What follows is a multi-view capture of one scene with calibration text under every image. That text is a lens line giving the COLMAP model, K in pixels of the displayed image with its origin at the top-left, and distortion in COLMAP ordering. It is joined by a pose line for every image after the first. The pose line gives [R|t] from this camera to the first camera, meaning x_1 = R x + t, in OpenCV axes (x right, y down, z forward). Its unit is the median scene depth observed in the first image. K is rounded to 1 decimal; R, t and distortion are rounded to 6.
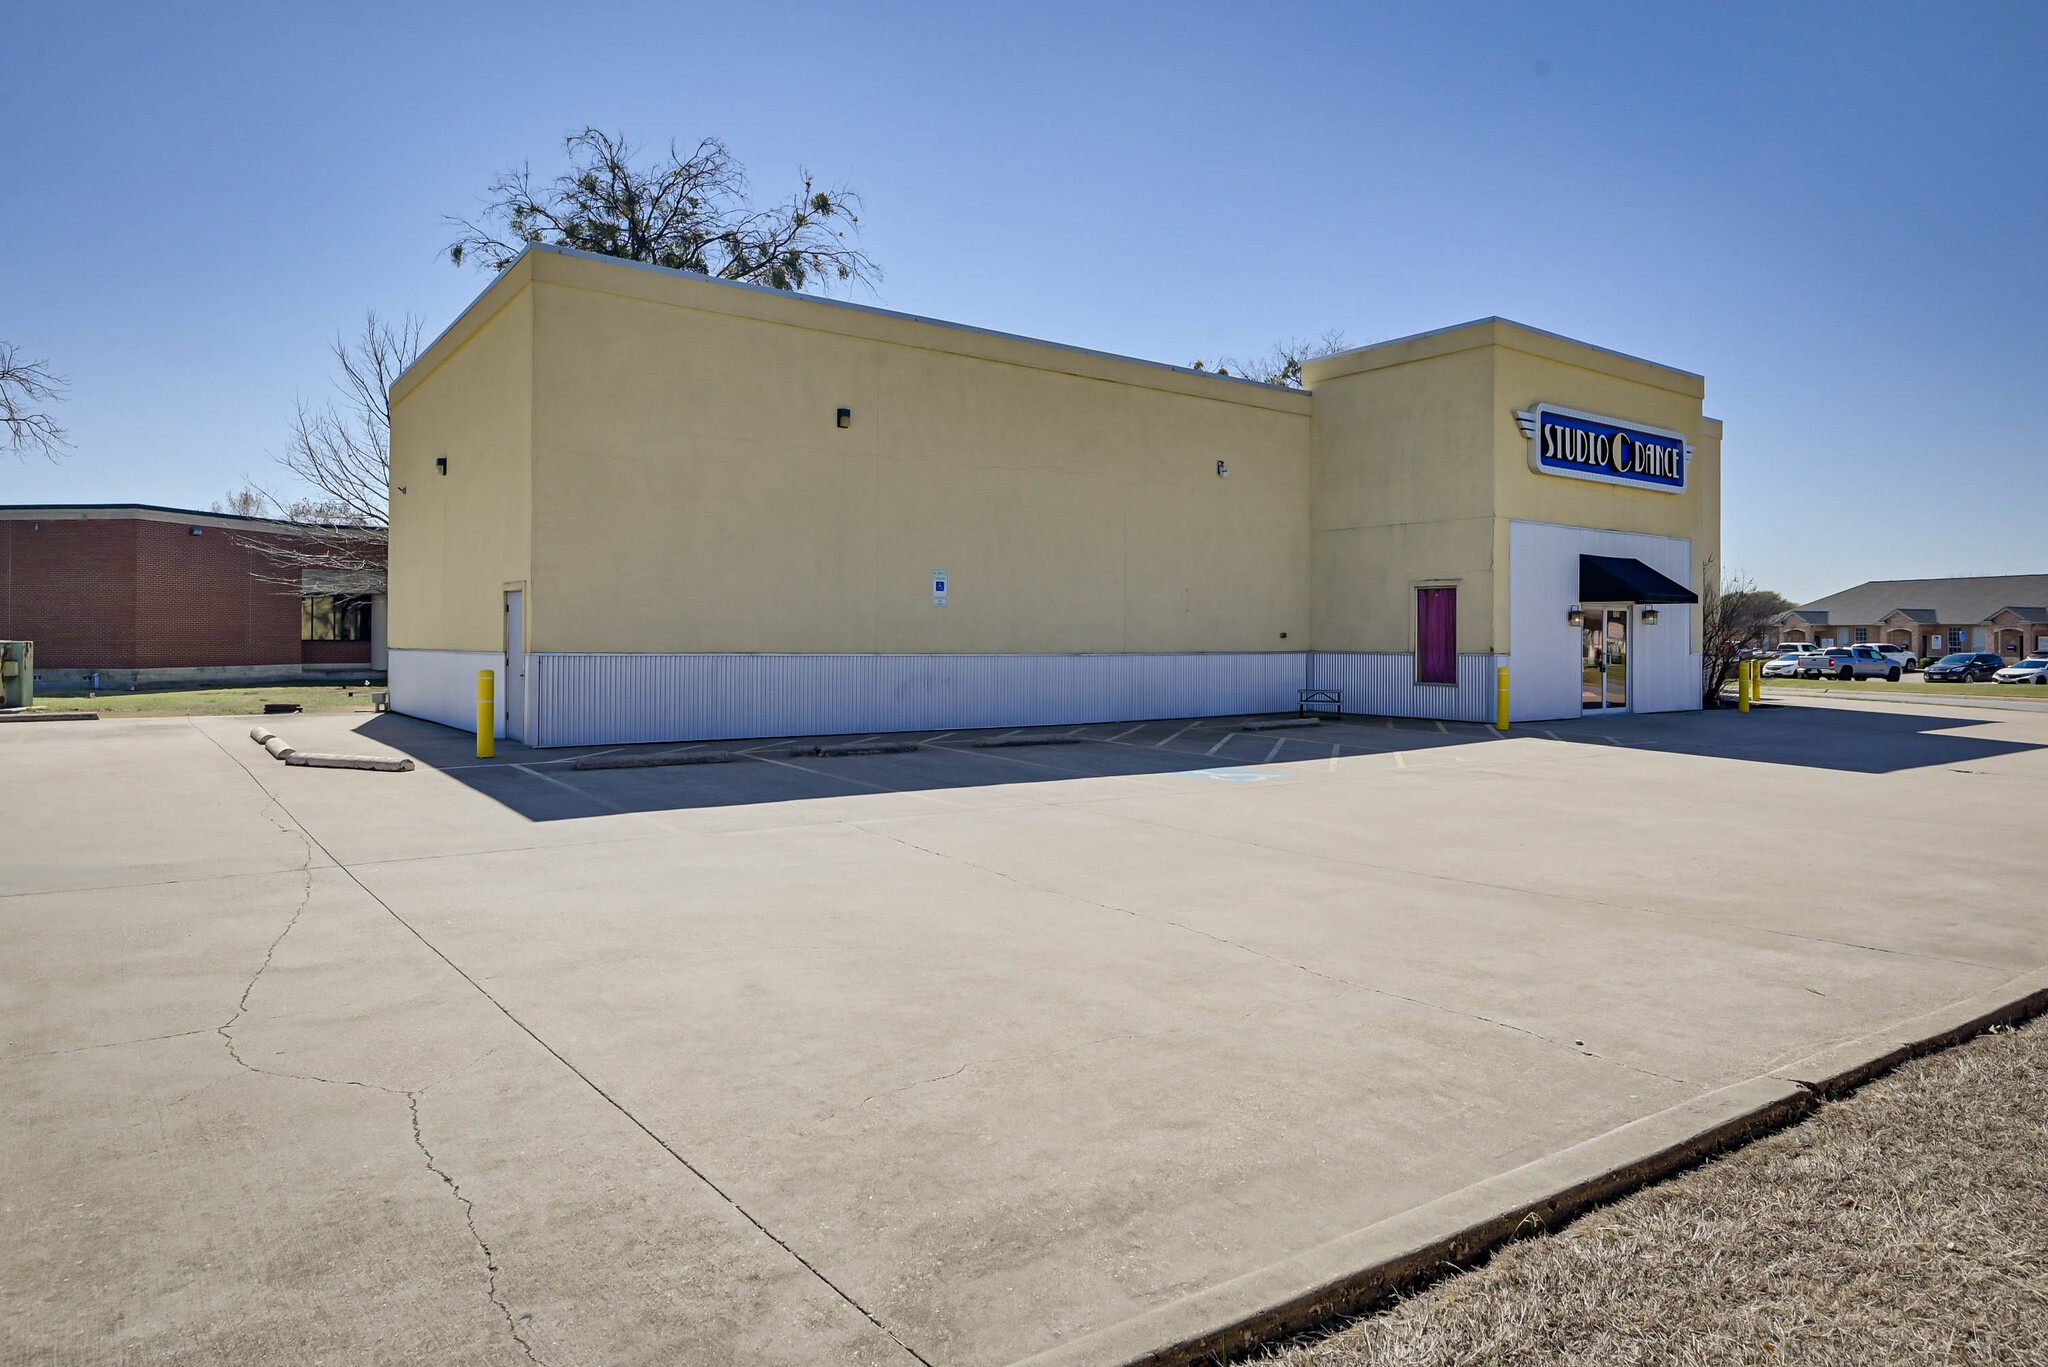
lens RADIAL K [[1198.3, 0, 1026.5], [0, 1198.3, 640.6], [0, 0, 1]] dist [-0.001592, -0.000167]
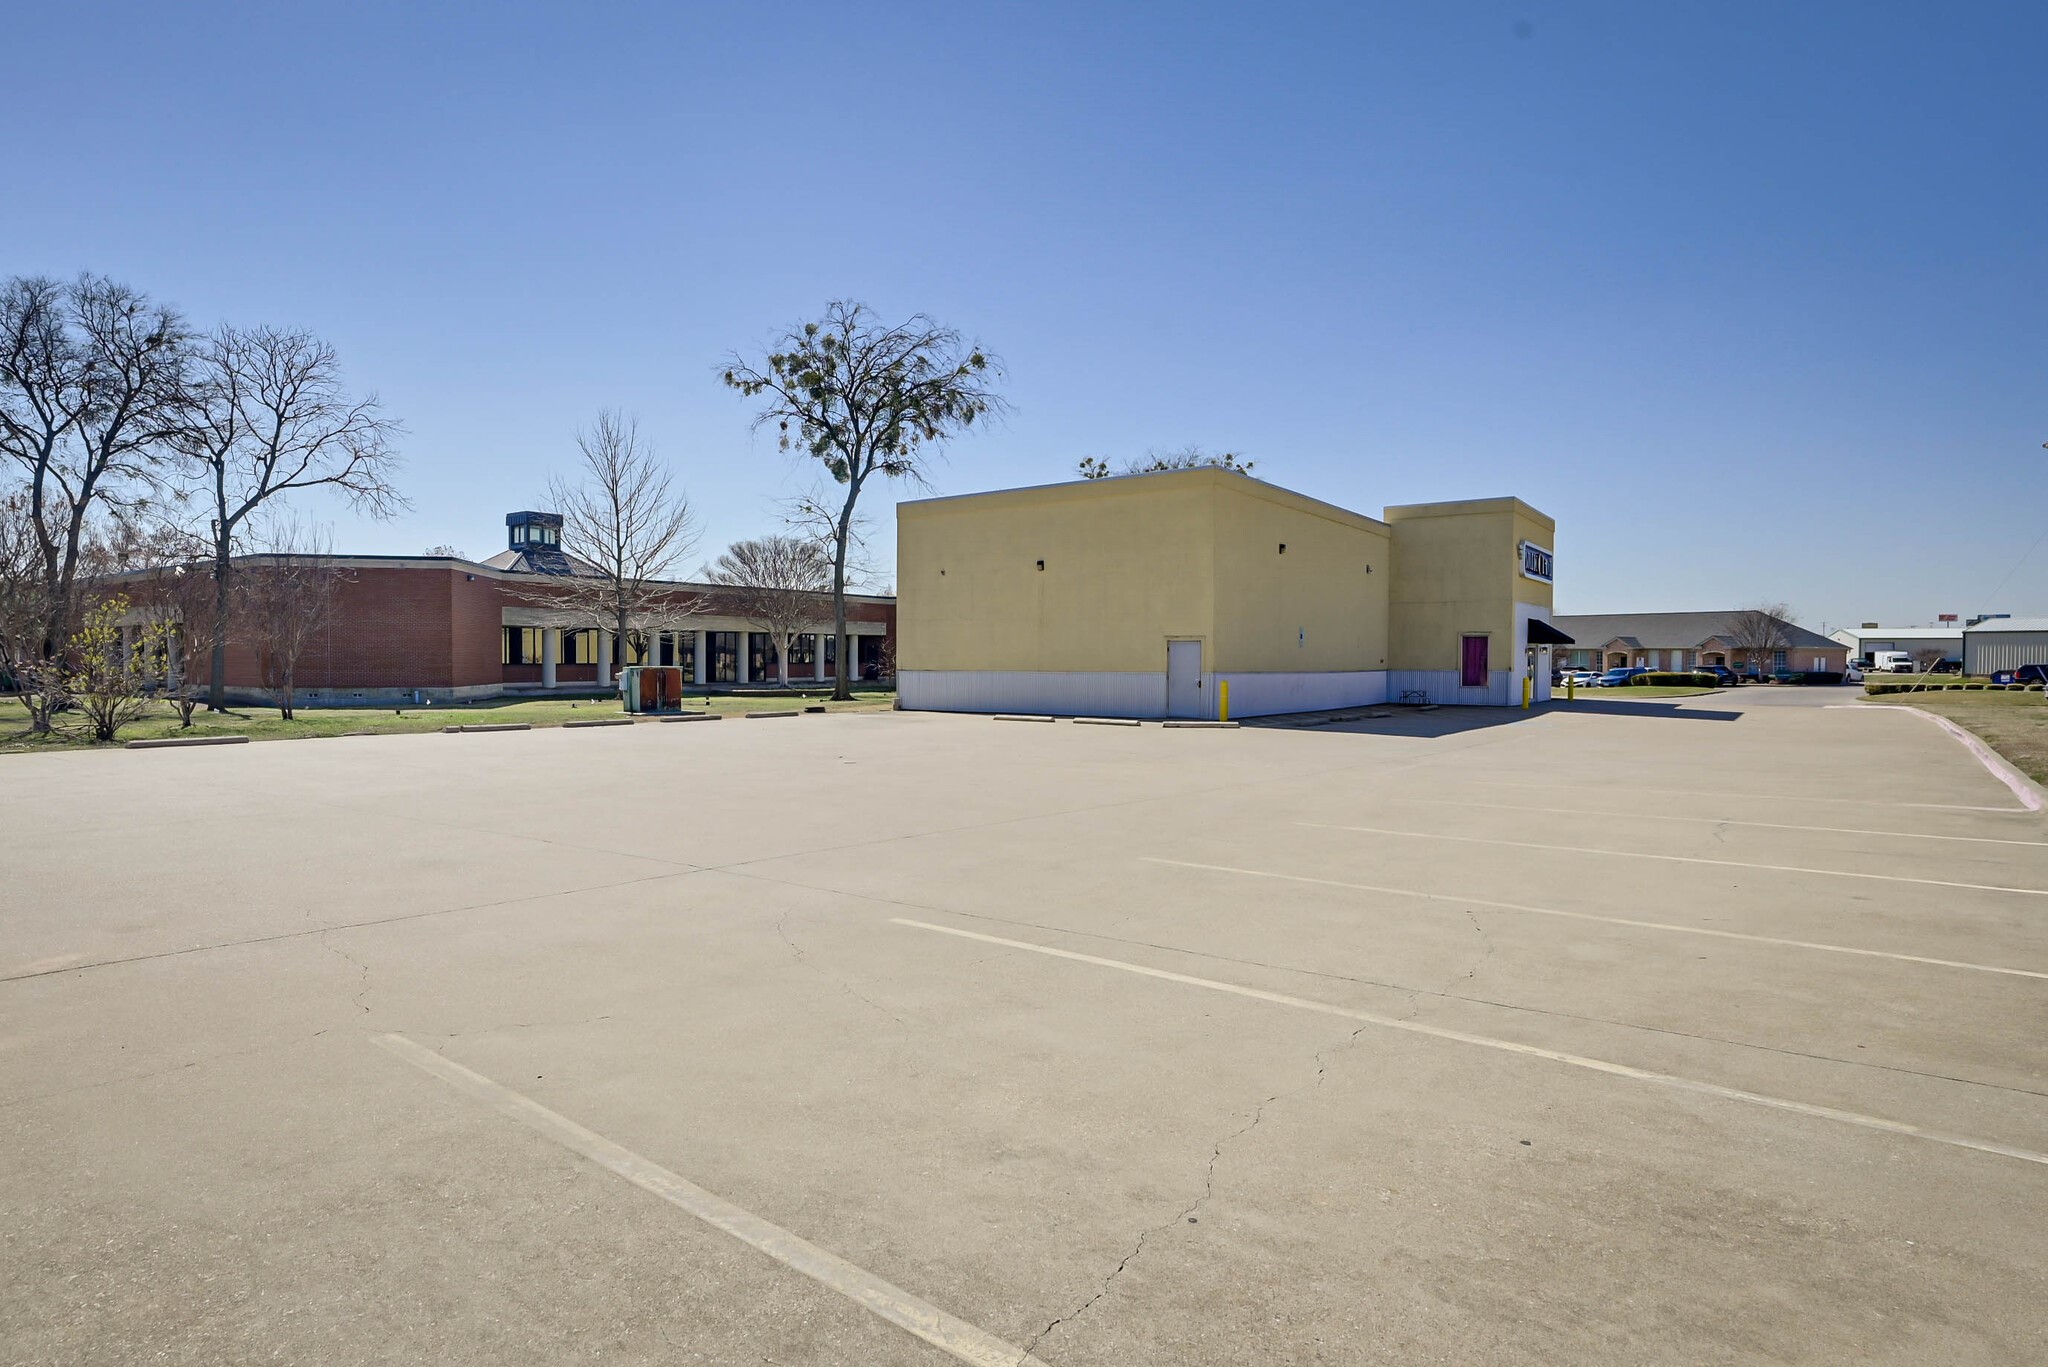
lens RADIAL K [[1036.7, 0, 1024.0], [0, 1036.7, 683.5], [0, 0, 1]] dist [0.000277, 0.000126]
pose [[0.960619, -0.007808, 0.277758, -0.740363], [0.001636, 0.999747, 0.022445, -0.006456], [-0.277863, -0.021107, 0.960389, -0.352188]]
